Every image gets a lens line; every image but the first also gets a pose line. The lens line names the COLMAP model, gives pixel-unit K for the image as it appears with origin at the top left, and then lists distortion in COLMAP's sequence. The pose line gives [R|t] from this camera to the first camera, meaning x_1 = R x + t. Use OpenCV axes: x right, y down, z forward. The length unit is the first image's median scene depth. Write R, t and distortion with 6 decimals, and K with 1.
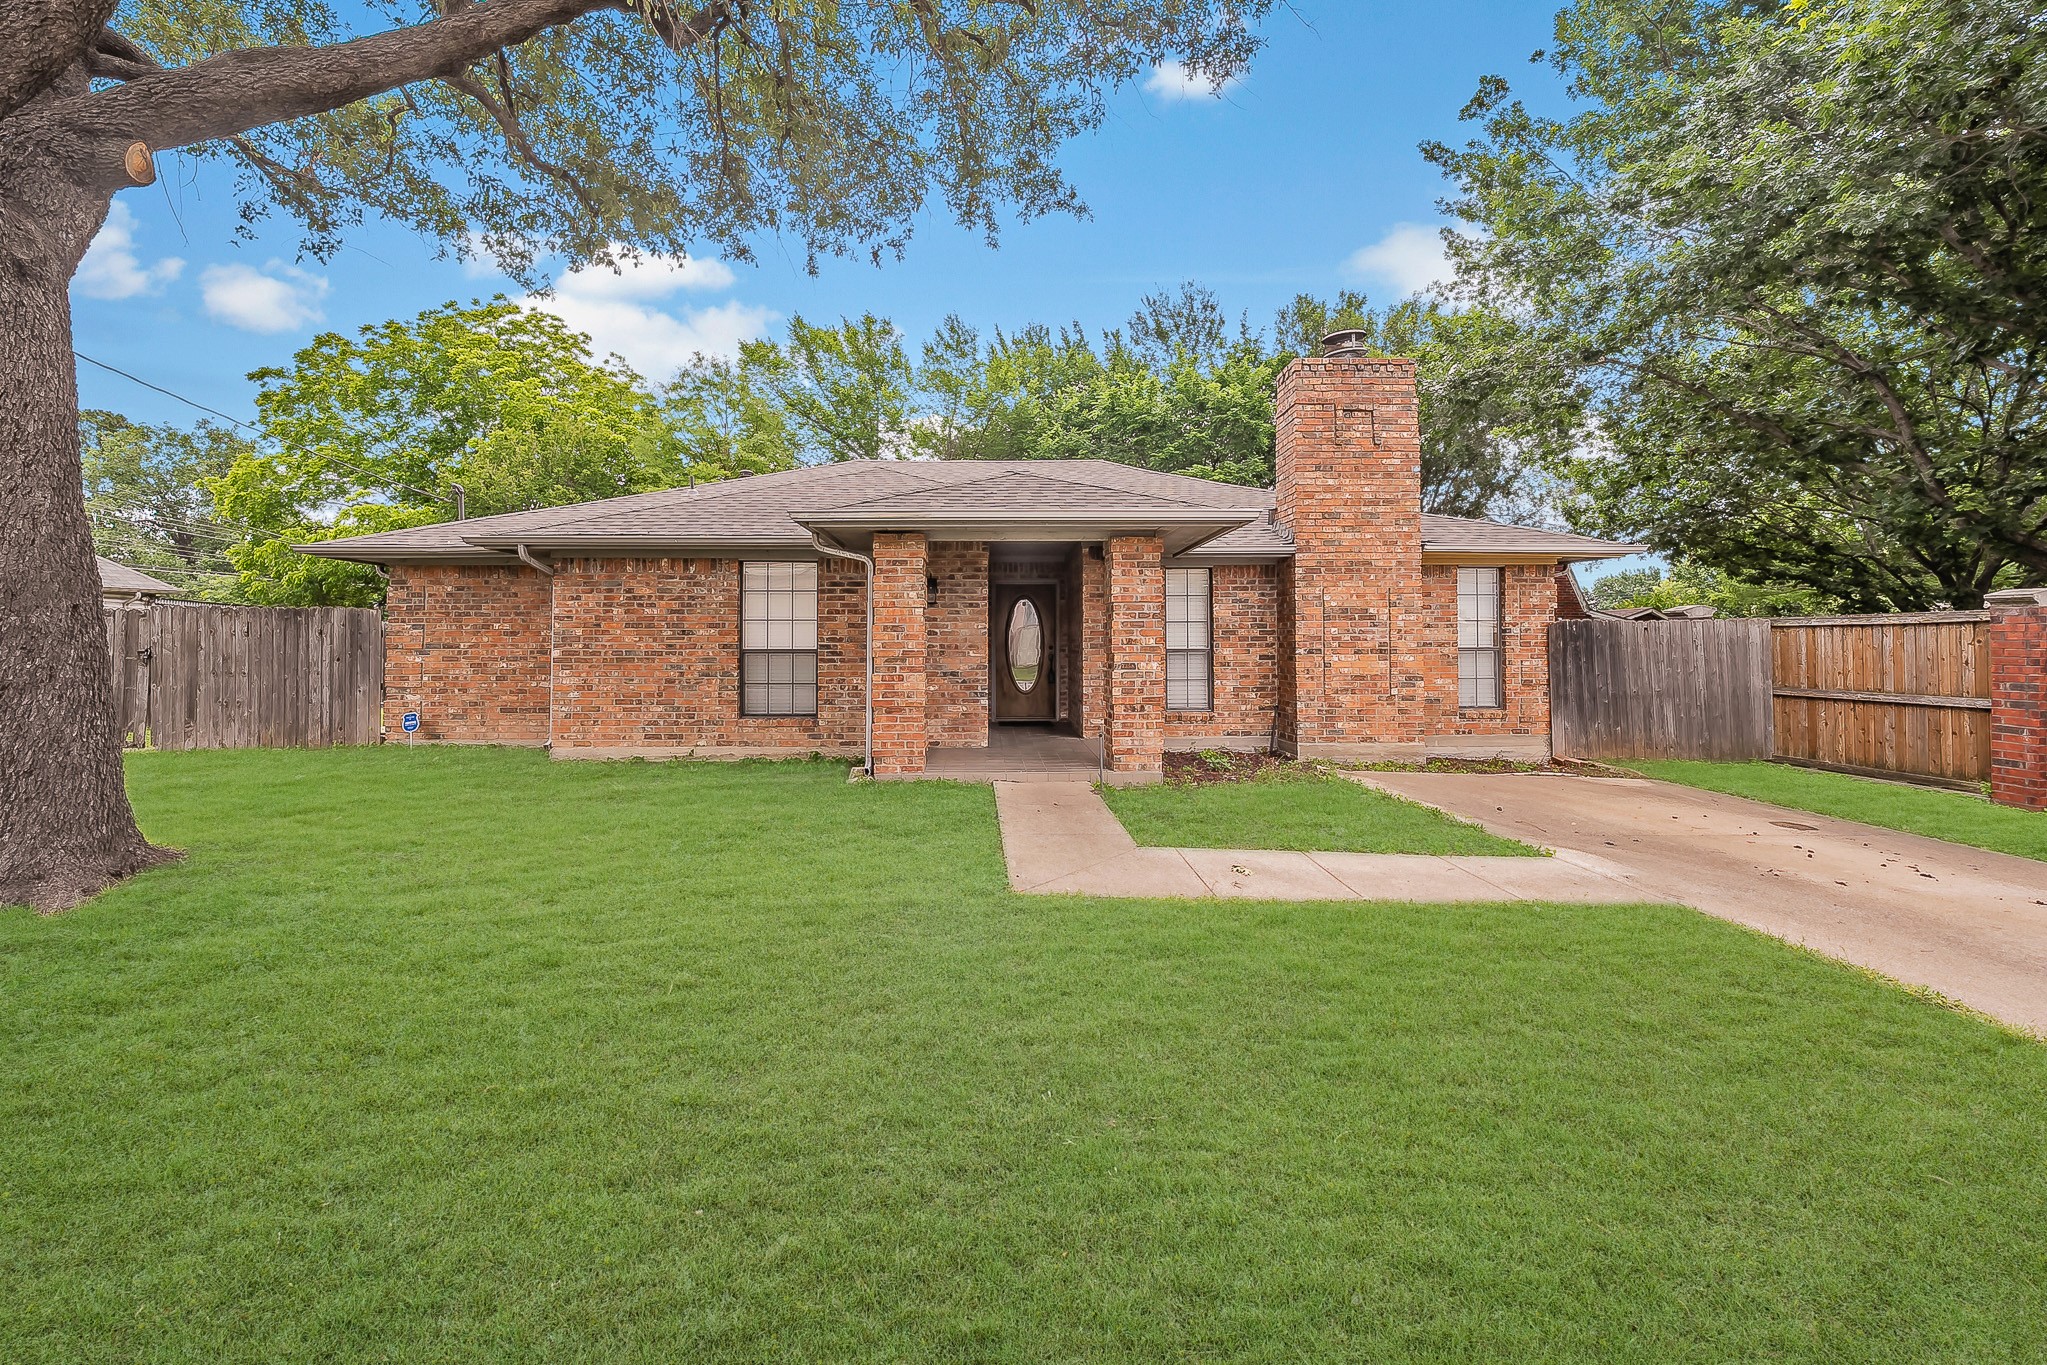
lens RADIAL K [[743.1, 0, 1053.0], [0, 743.1, 640.7], [0, 0, 1]] dist [-0.010472, -0.000205]
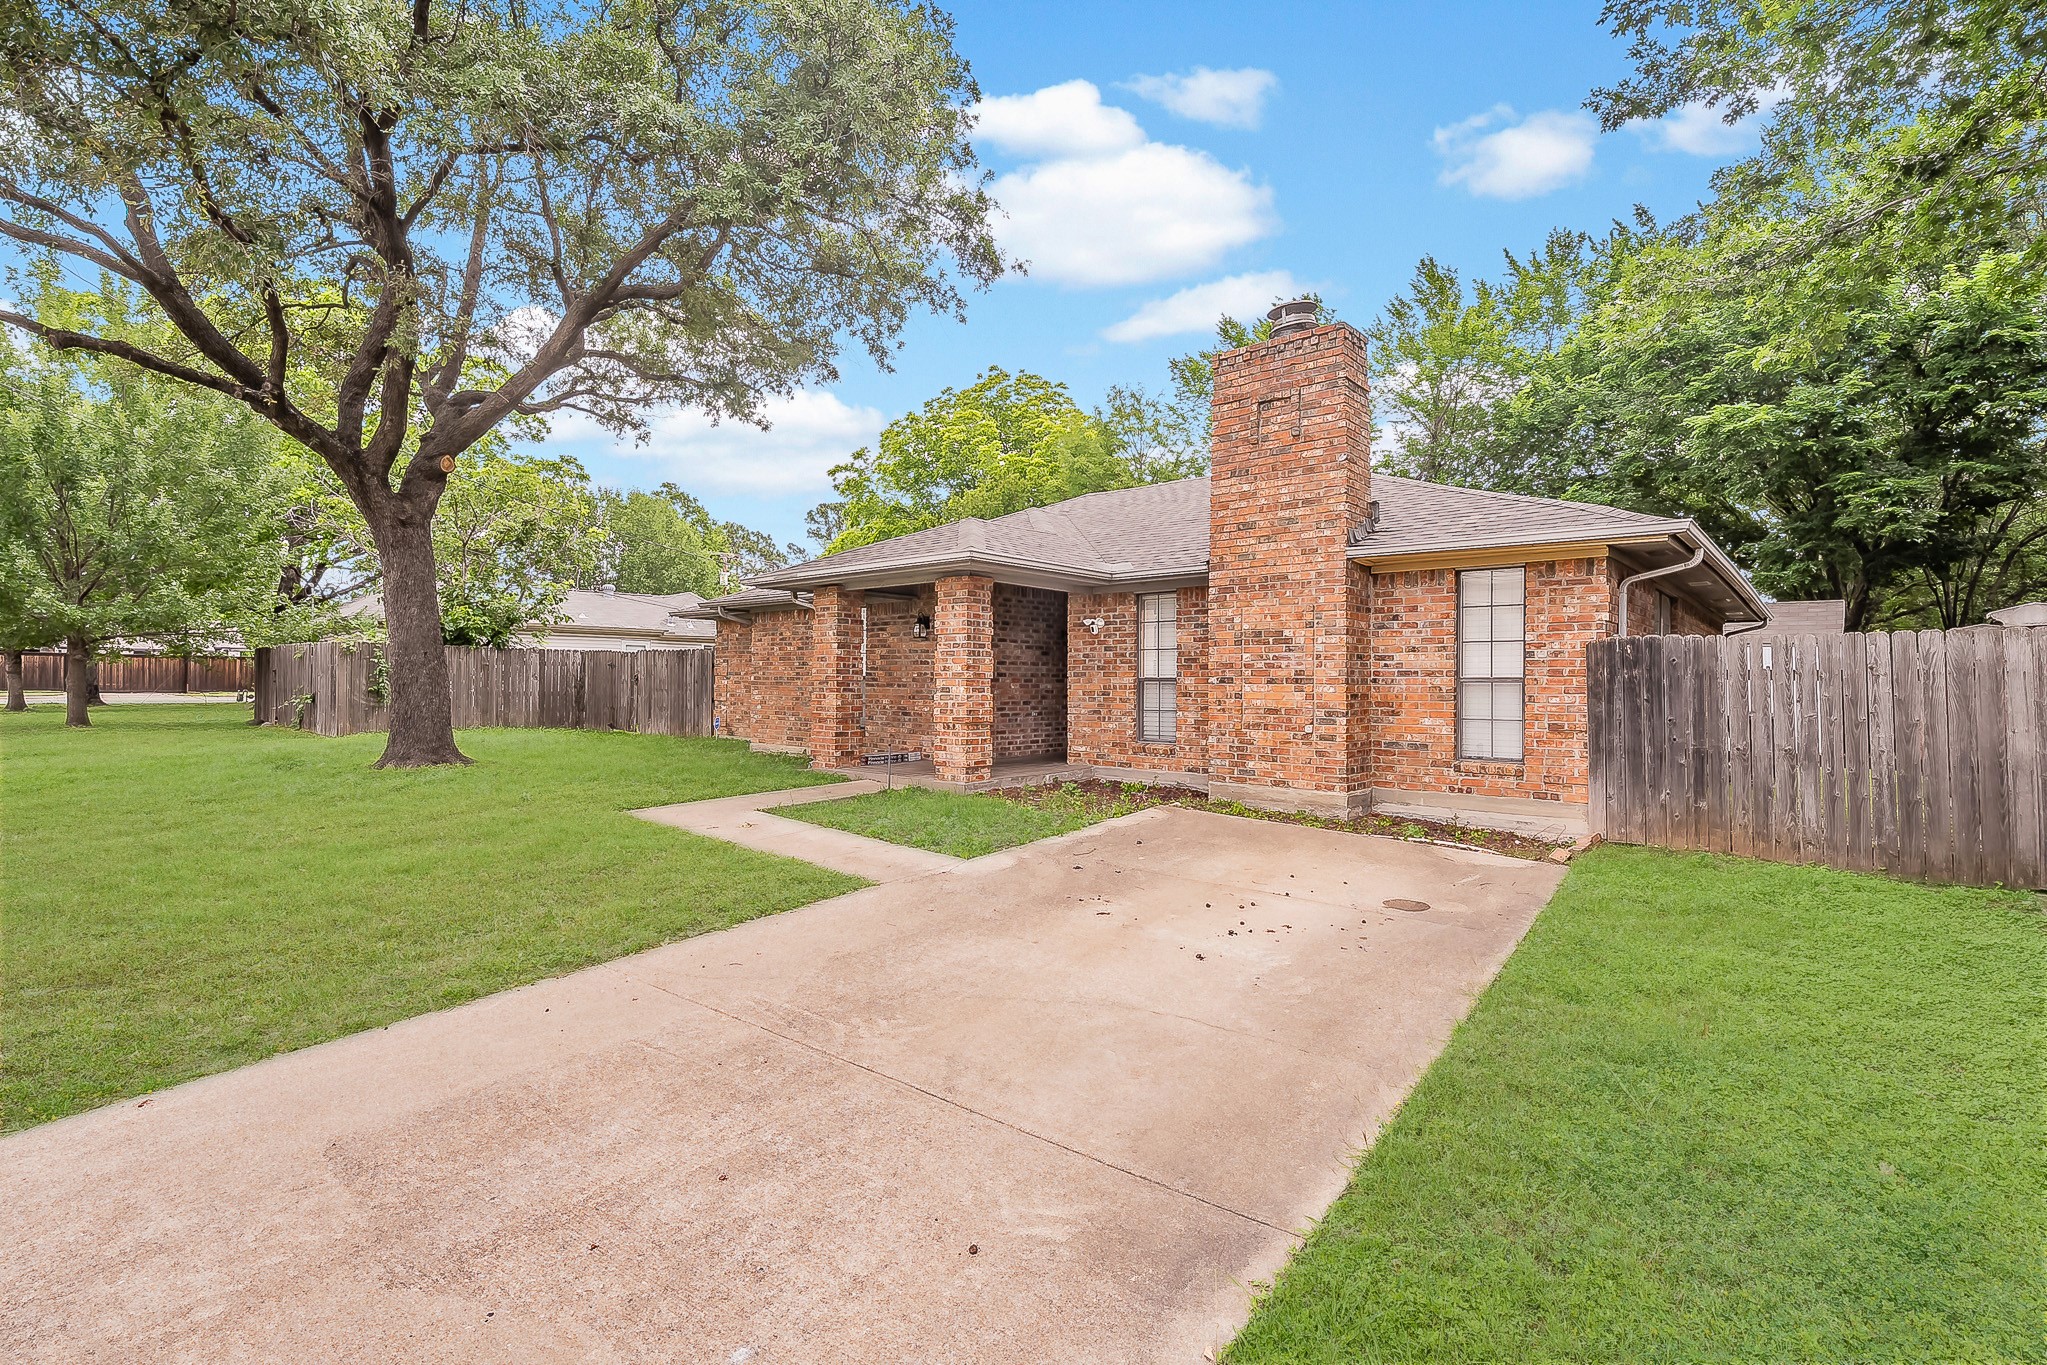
lens RADIAL K [[871.3, 0, 1019.9], [0, 871.3, 677.8], [0, 0, 1]] dist [0.000912, -0.000432]
pose [[0.760319, 0.005848, -0.649523, 0.841530], [-0.001294, 0.999971, 0.007488, 0.003898], [0.649548, -0.004853, 0.760305, 0.039307]]
